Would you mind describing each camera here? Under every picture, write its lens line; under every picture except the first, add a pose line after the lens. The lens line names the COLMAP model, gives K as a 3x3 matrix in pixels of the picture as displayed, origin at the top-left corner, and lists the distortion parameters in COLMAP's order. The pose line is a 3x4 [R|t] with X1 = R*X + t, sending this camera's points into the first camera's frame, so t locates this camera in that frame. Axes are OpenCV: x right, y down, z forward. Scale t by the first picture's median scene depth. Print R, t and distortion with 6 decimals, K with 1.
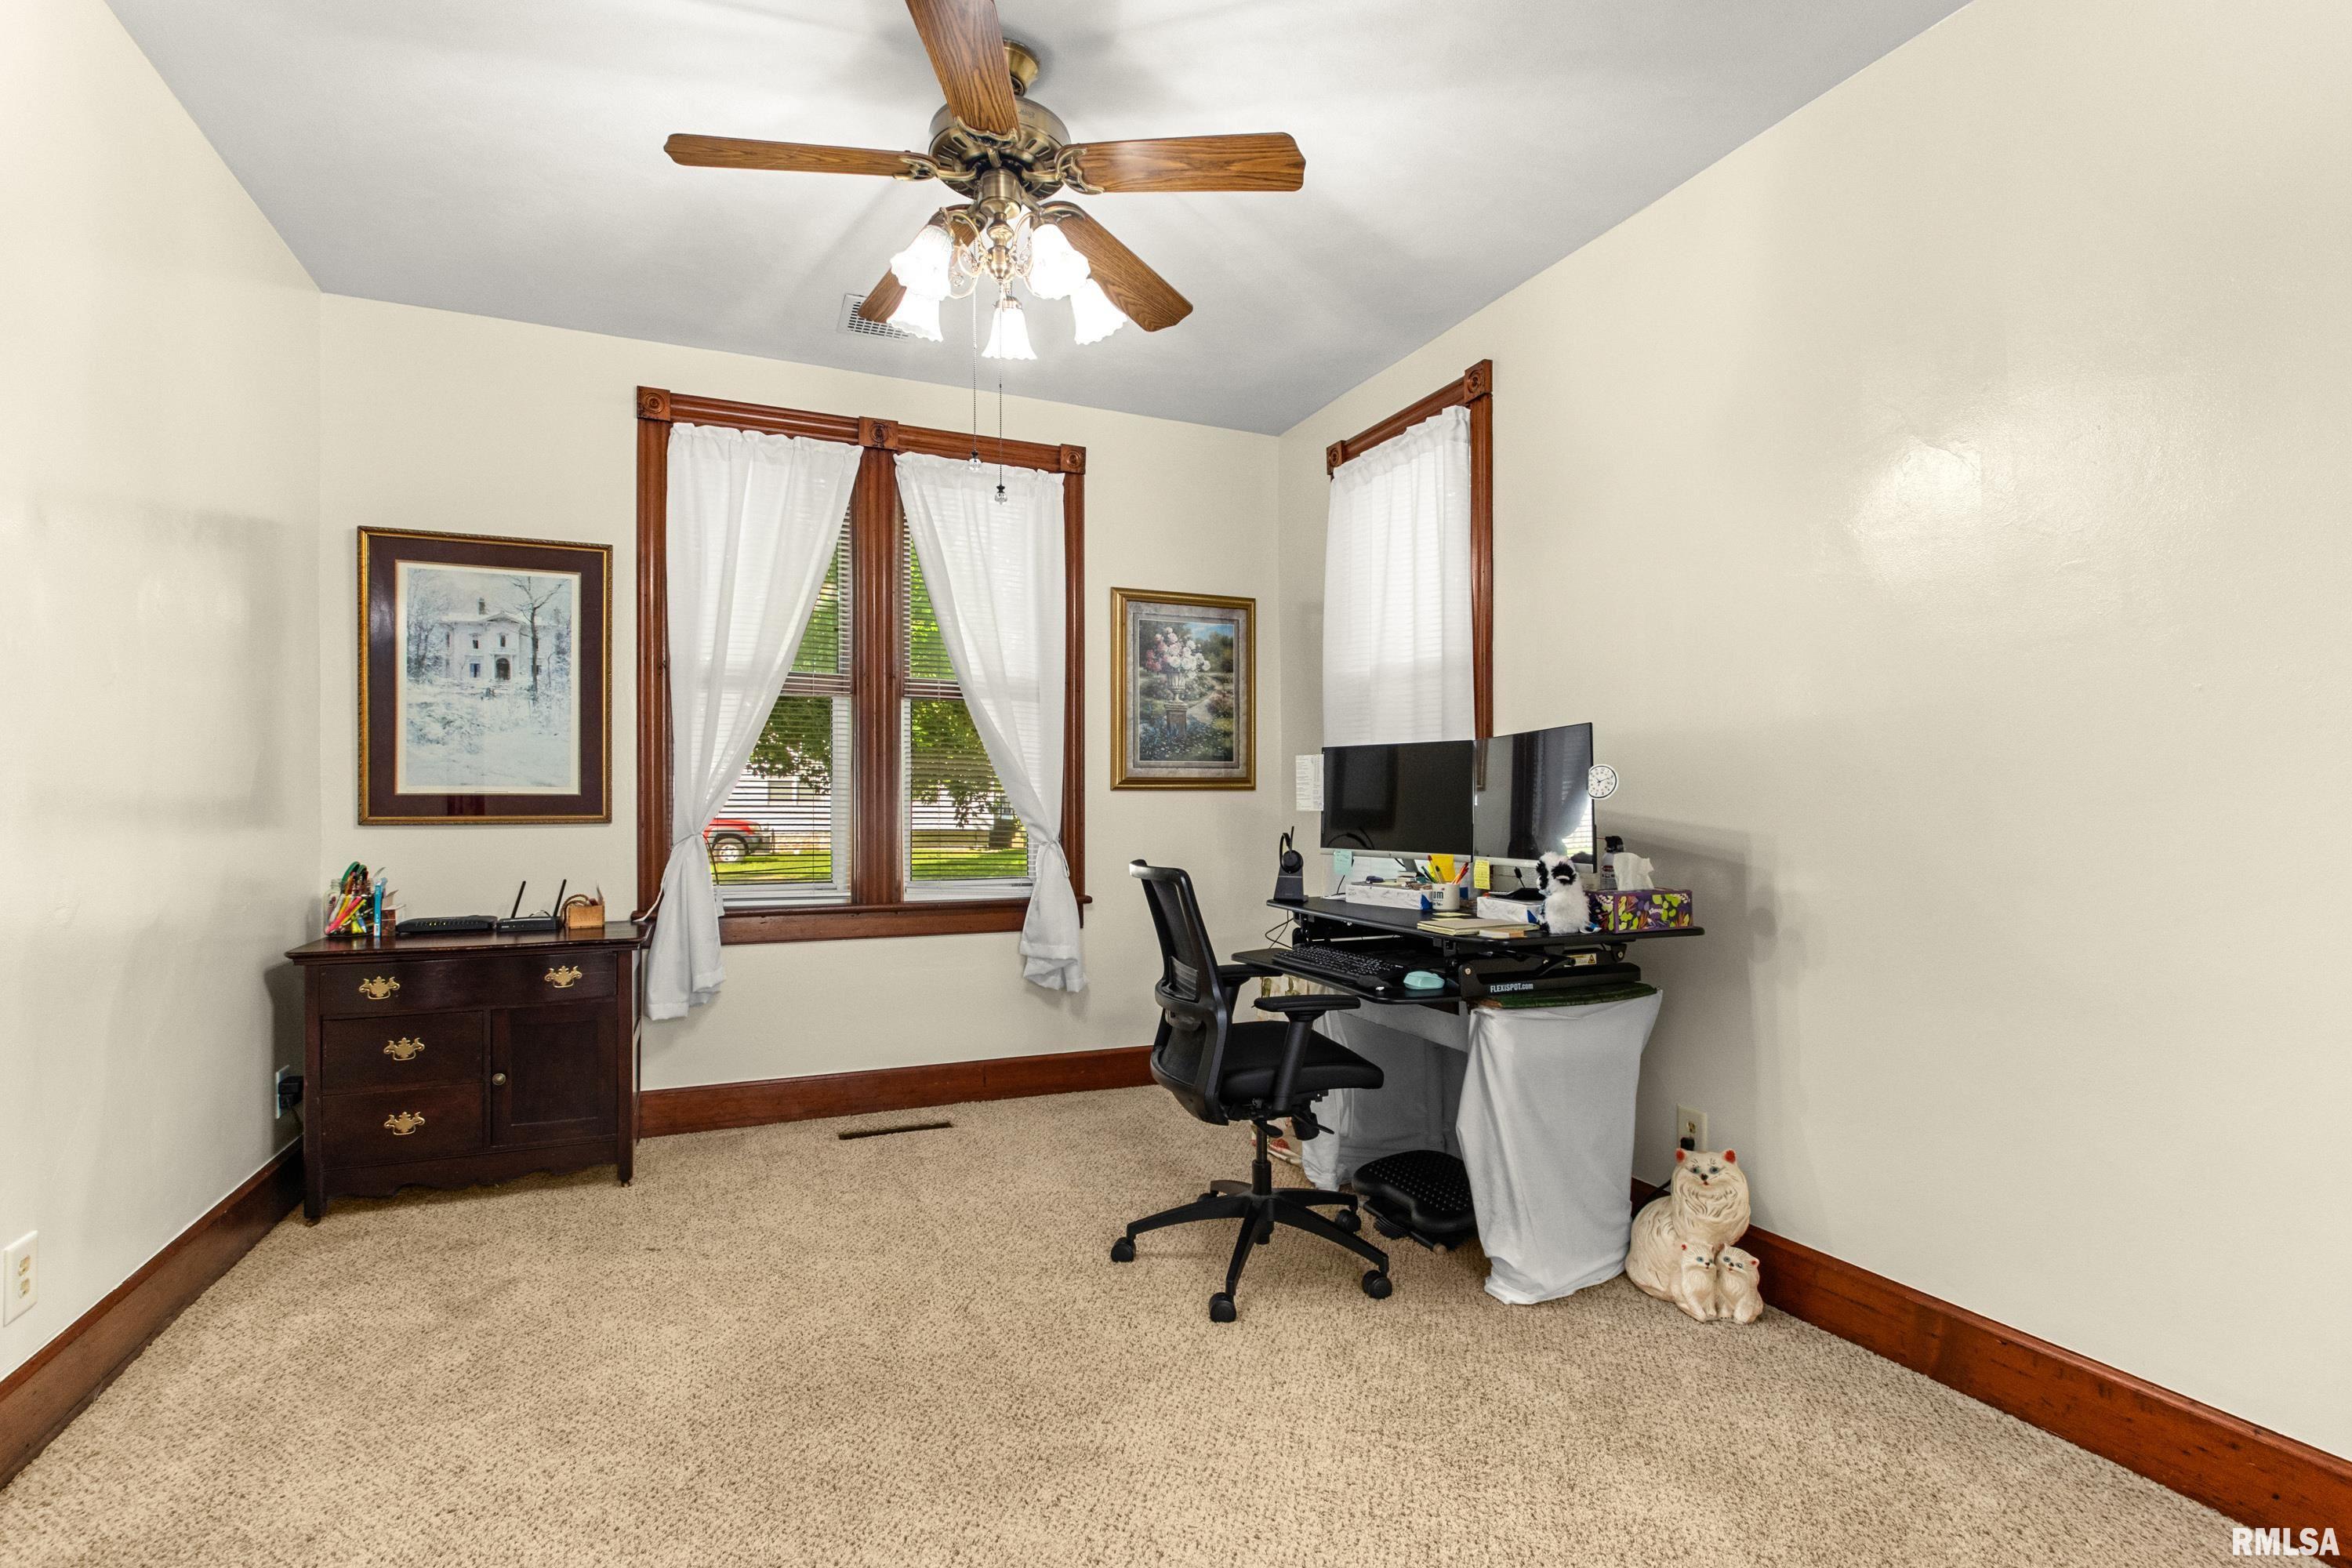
lens RADIAL K [[1109.1, 0, 1168.1], [0, 1109.1, 795.2], [0, 0, 1]] dist [-0.000095, -0.002333]
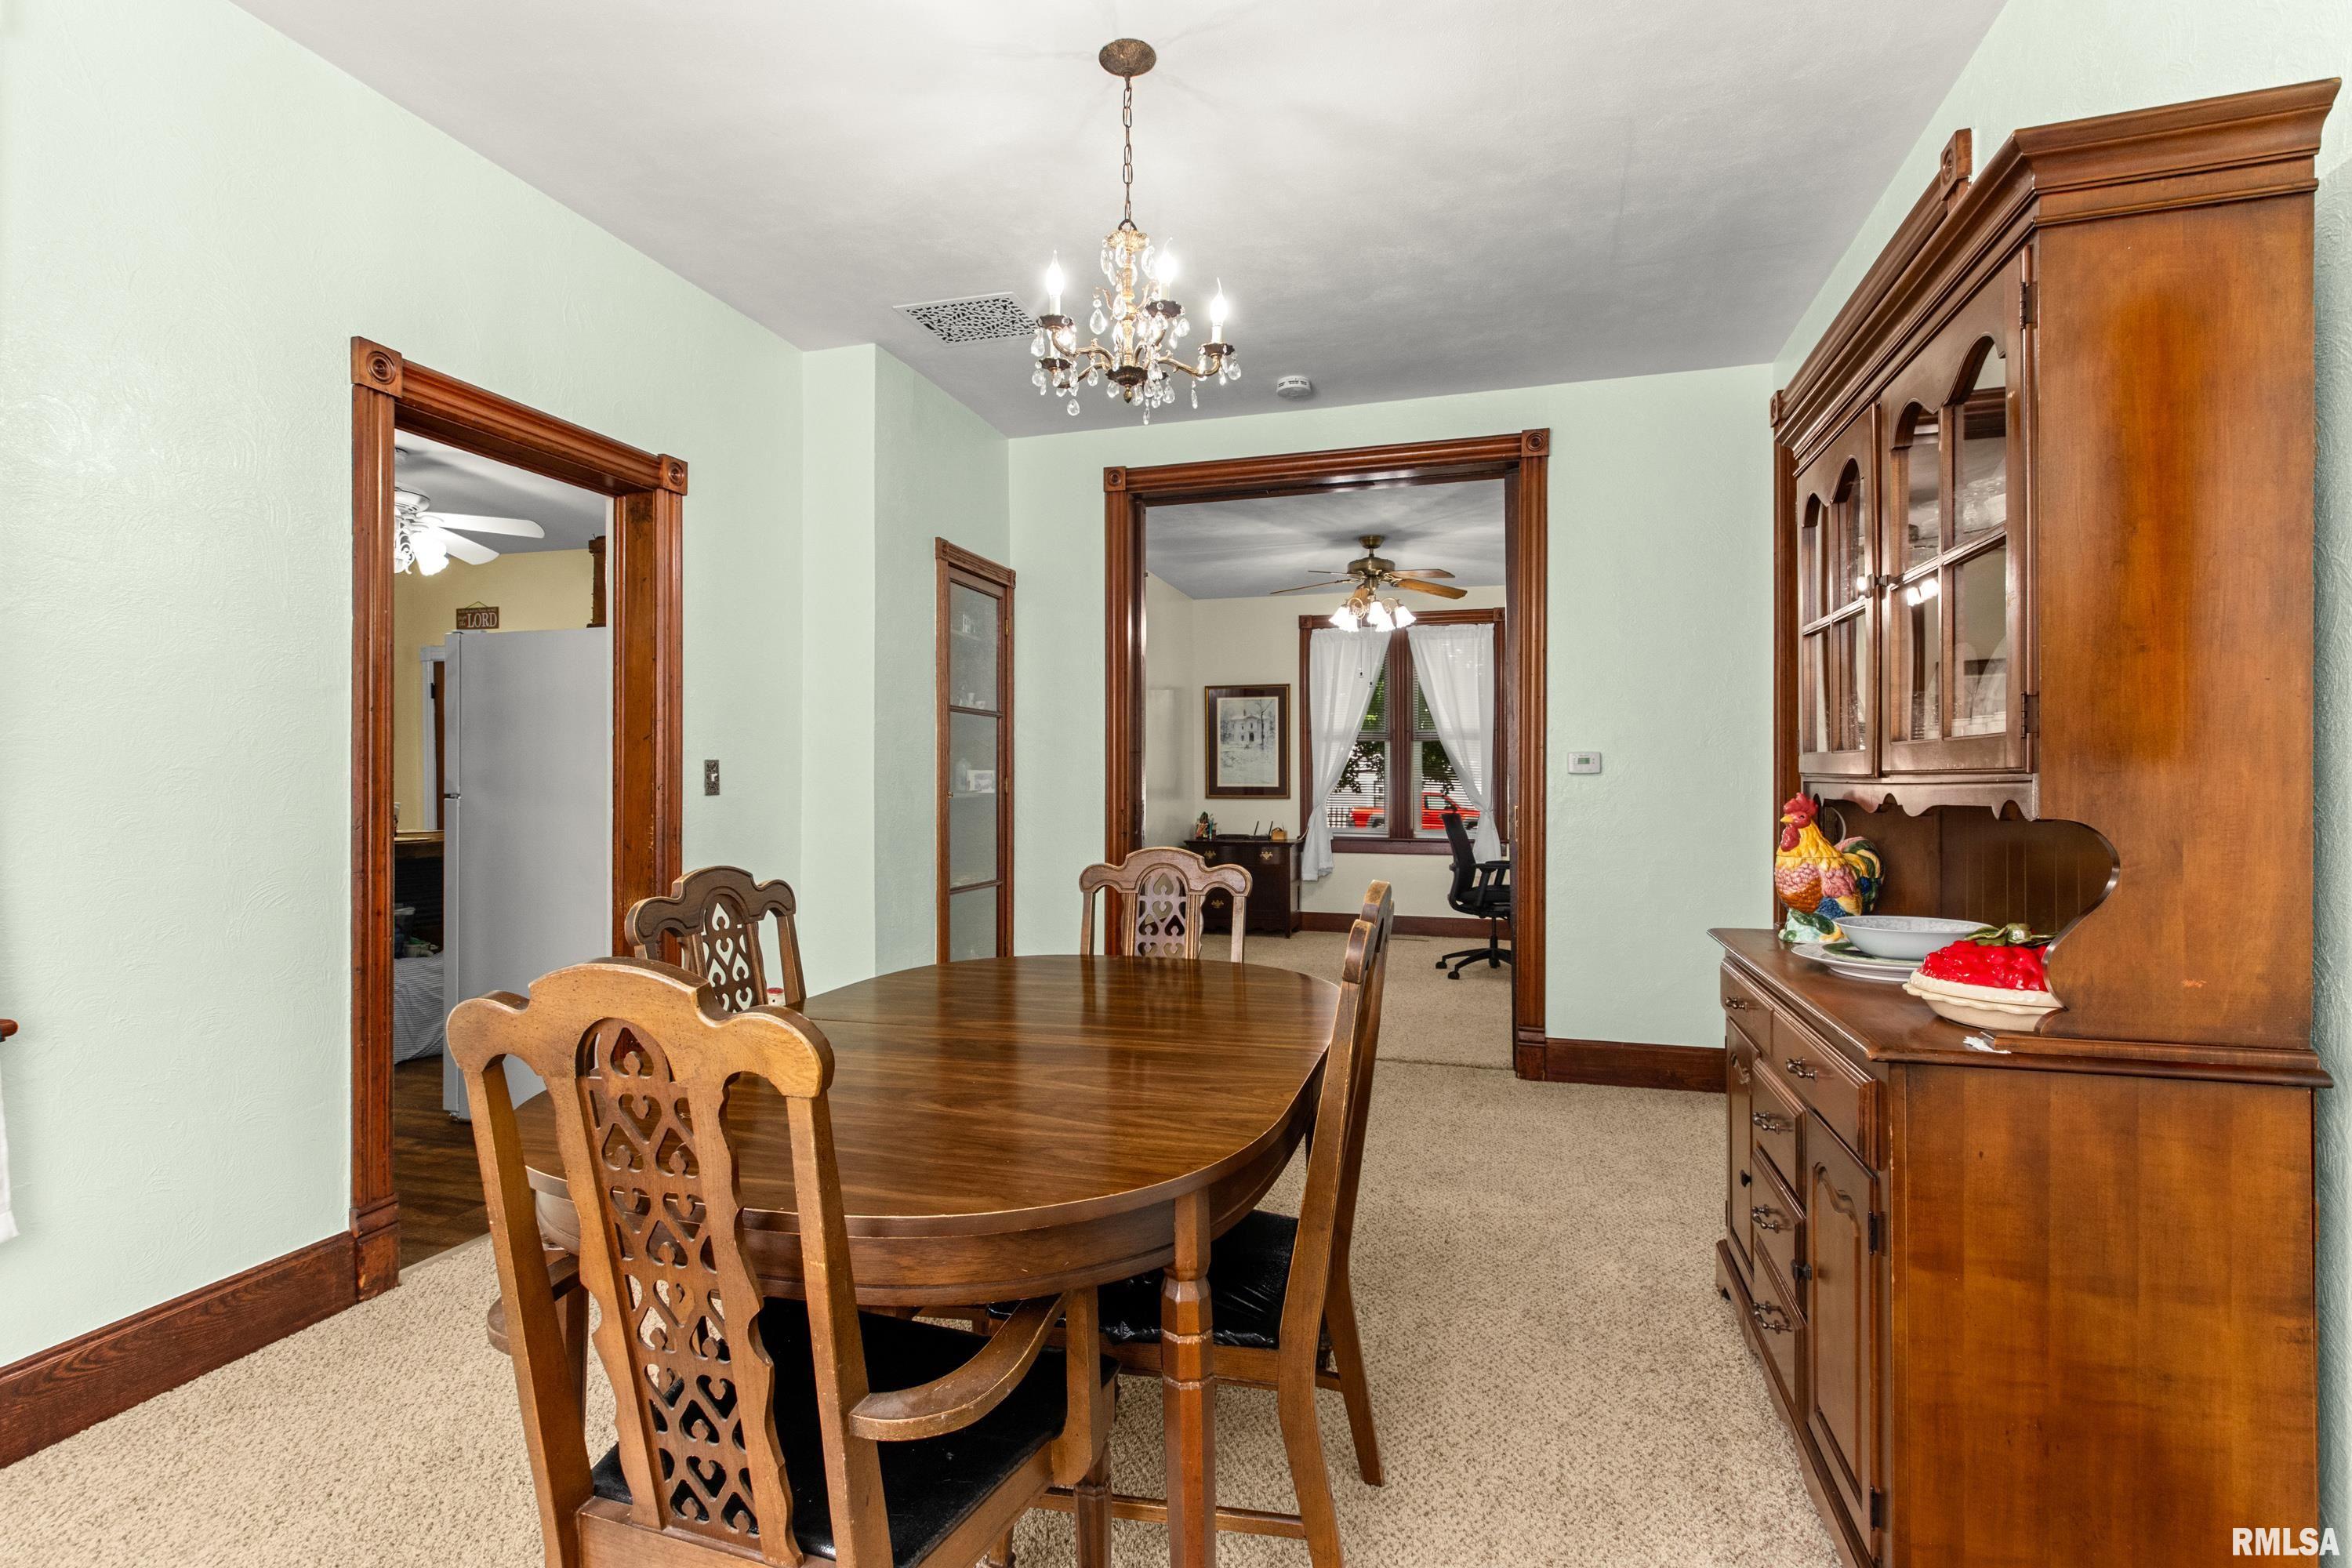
lens RADIAL K [[1109.1, 0, 1172.2], [0, 1109.1, 783.9], [0, 0, 1]] dist [-0.000095, -0.002333]
pose [[0.776432, -0.001126, -0.630200, 0.826167], [0.002618, 0.999996, 0.001438, -0.011186], [0.630196, -0.002766, 0.776432, -1.043725]]
